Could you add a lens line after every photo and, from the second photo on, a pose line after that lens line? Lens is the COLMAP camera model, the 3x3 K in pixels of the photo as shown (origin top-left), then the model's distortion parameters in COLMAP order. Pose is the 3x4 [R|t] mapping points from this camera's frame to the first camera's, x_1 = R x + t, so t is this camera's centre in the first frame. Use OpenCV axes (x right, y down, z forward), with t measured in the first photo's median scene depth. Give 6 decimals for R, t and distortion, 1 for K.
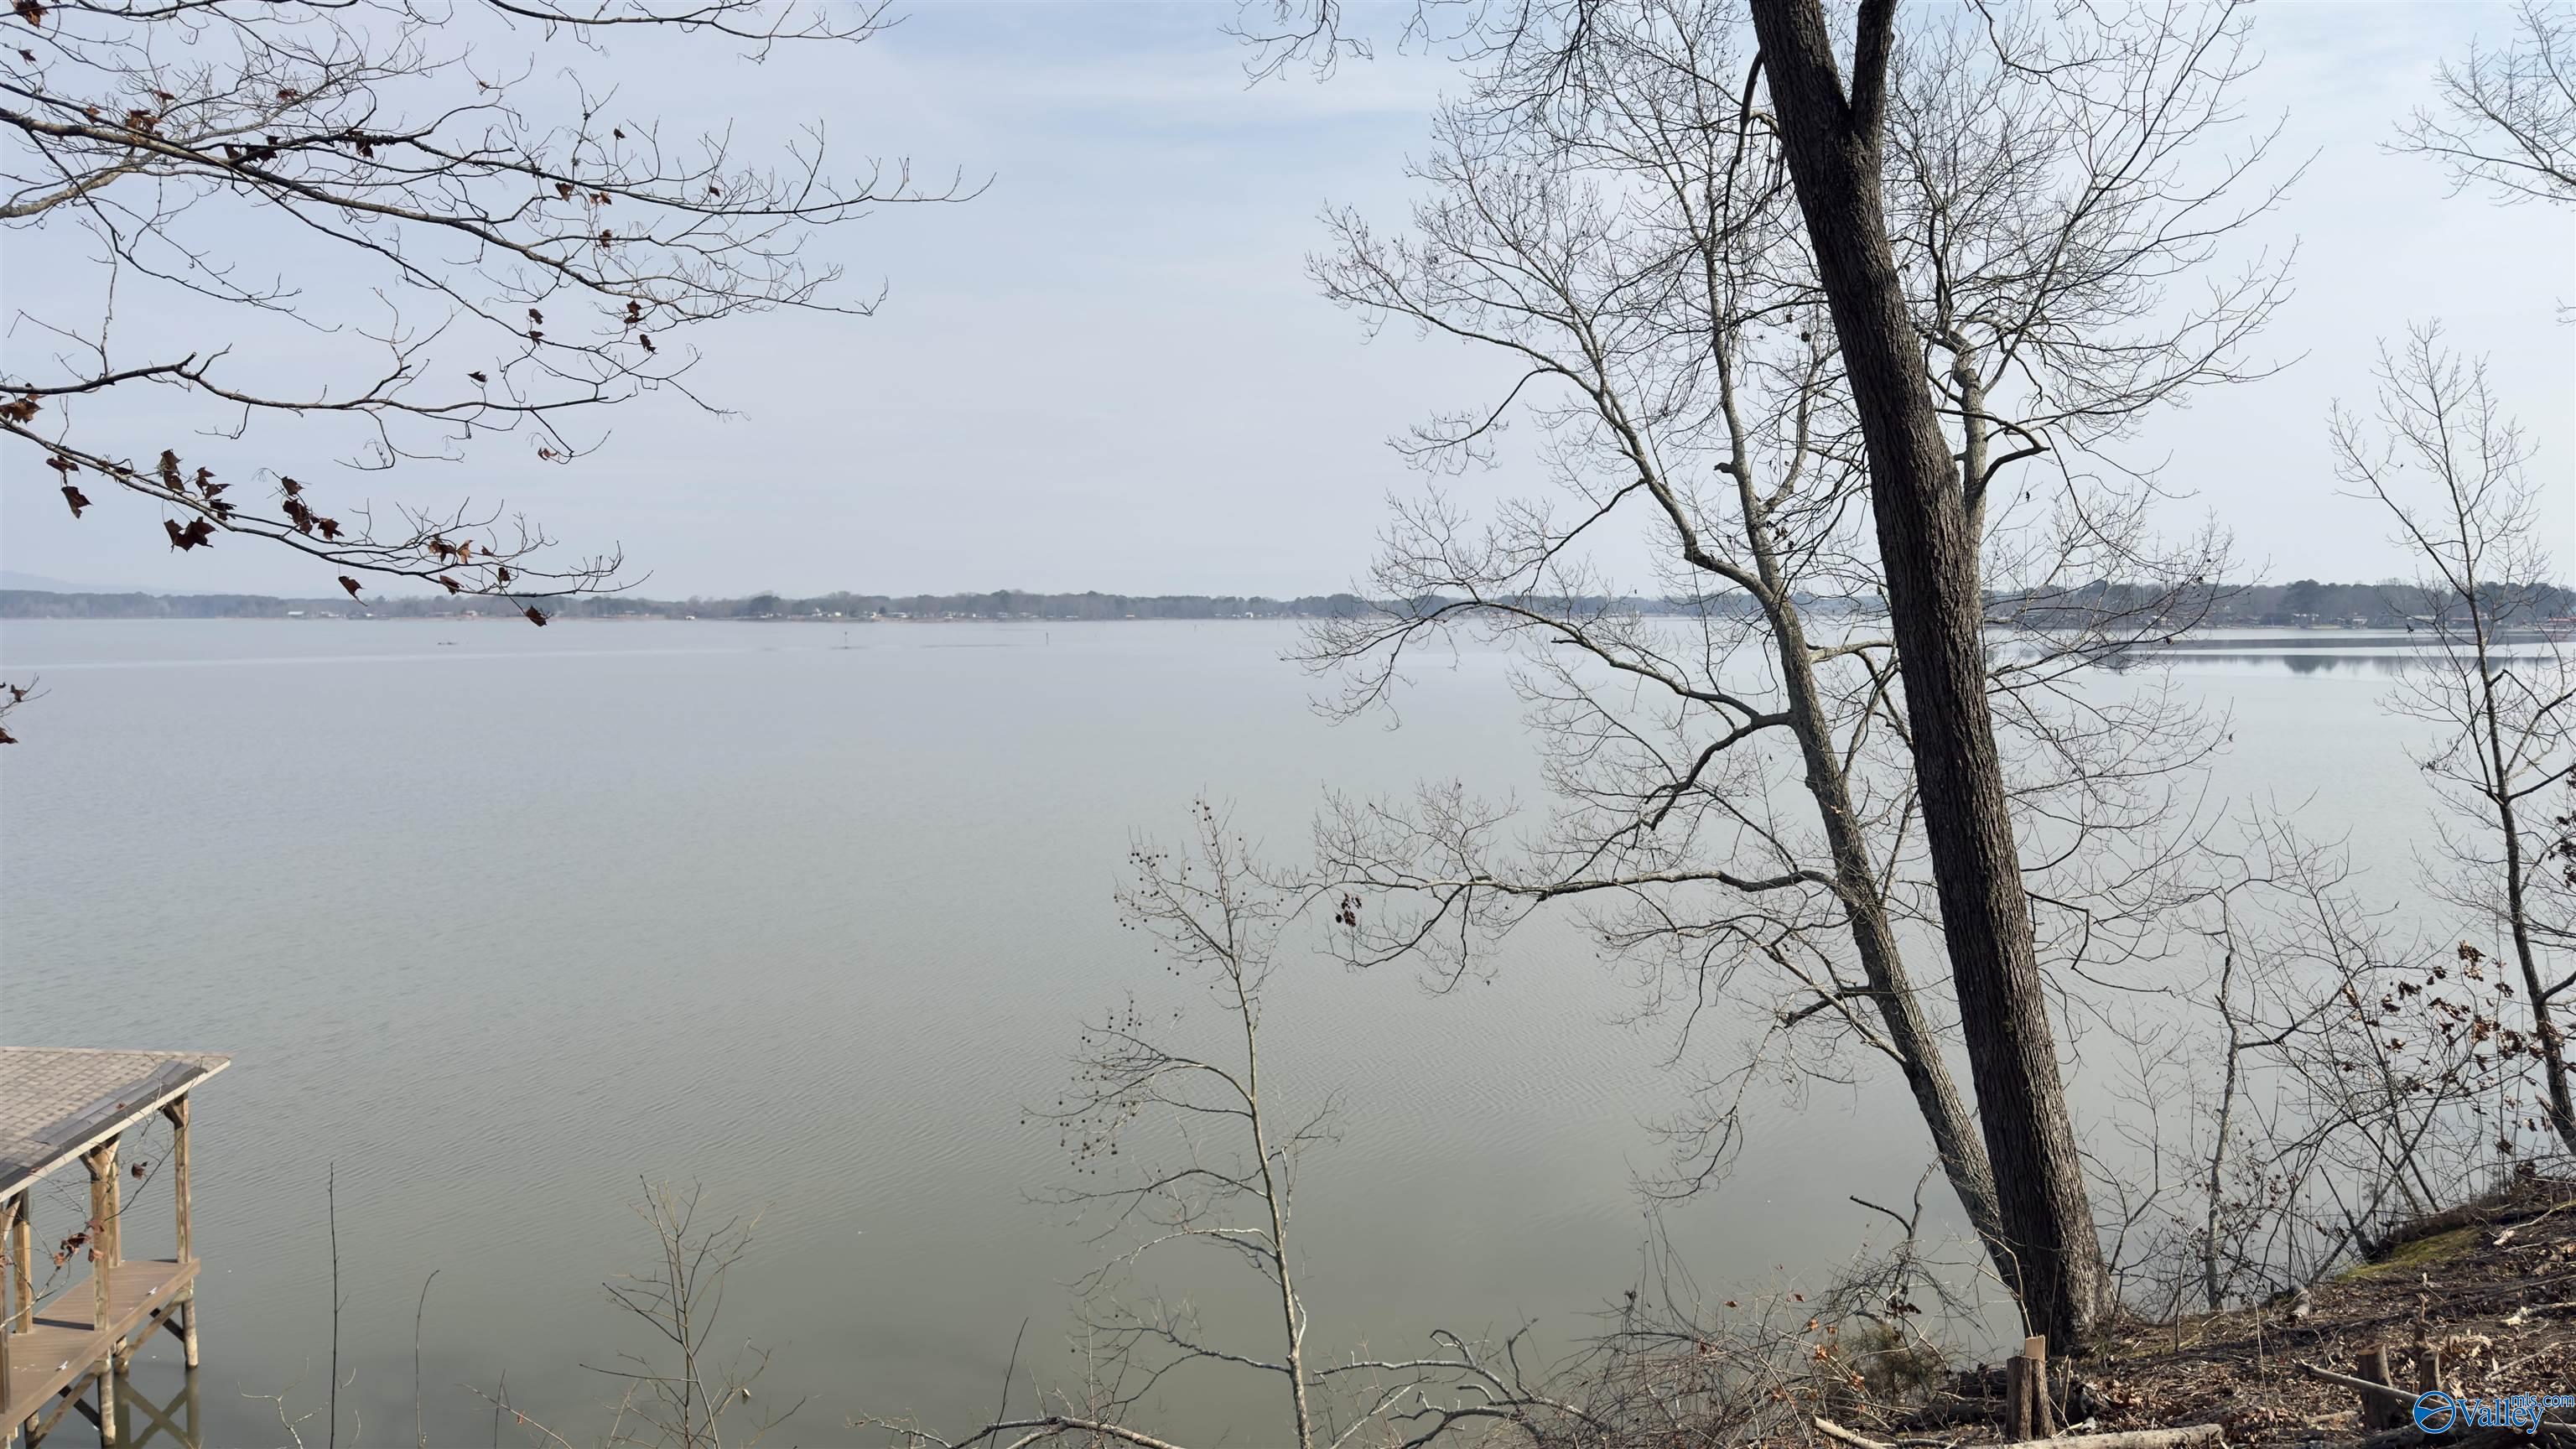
lens RADIAL K [[1769.9, 0, 1226.6], [0, 1769.9, 731.3], [0, 0, 1]] dist [0.126312, -0.186060]
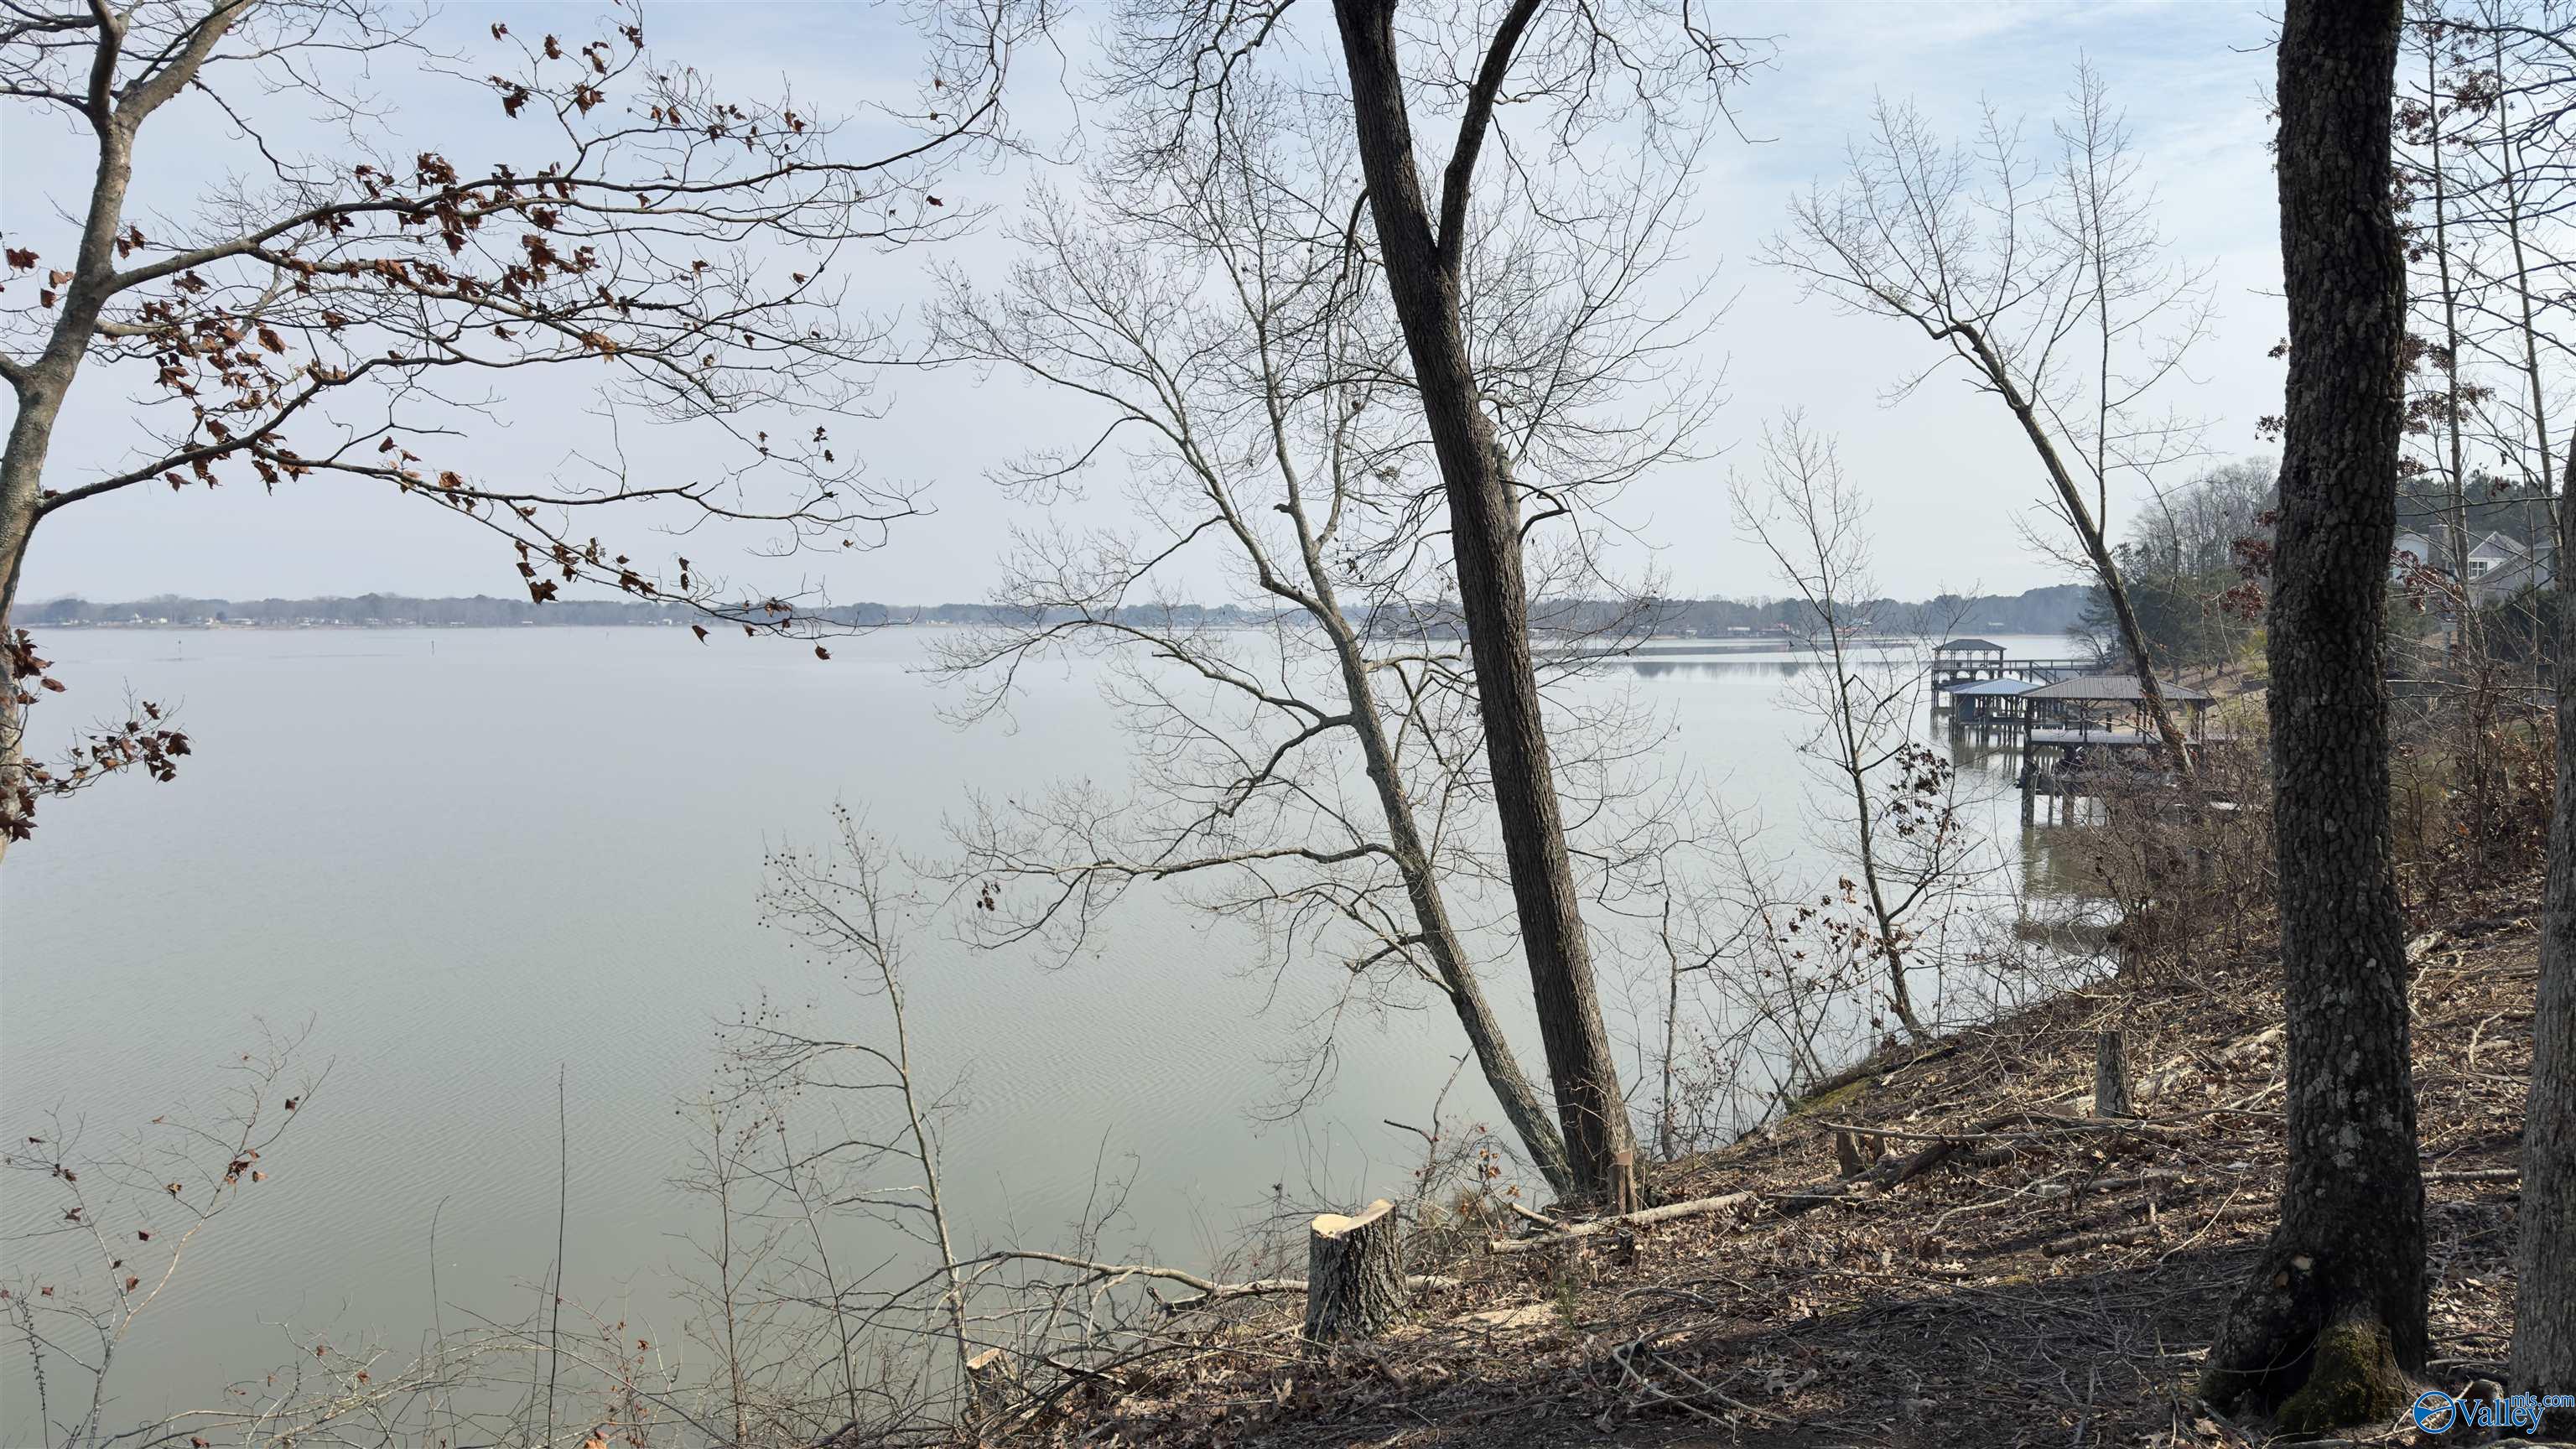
lens RADIAL K [[1769.9, 0, 1226.6], [0, 1769.9, 731.3], [0, 0, 1]] dist [0.126312, -0.186060]
pose [[0.953498, -0.016834, 0.300928, -0.124330], [0.018386, 0.999828, -0.002328, 0.002158], [-0.300838, 0.007753, 0.953644, -0.115105]]
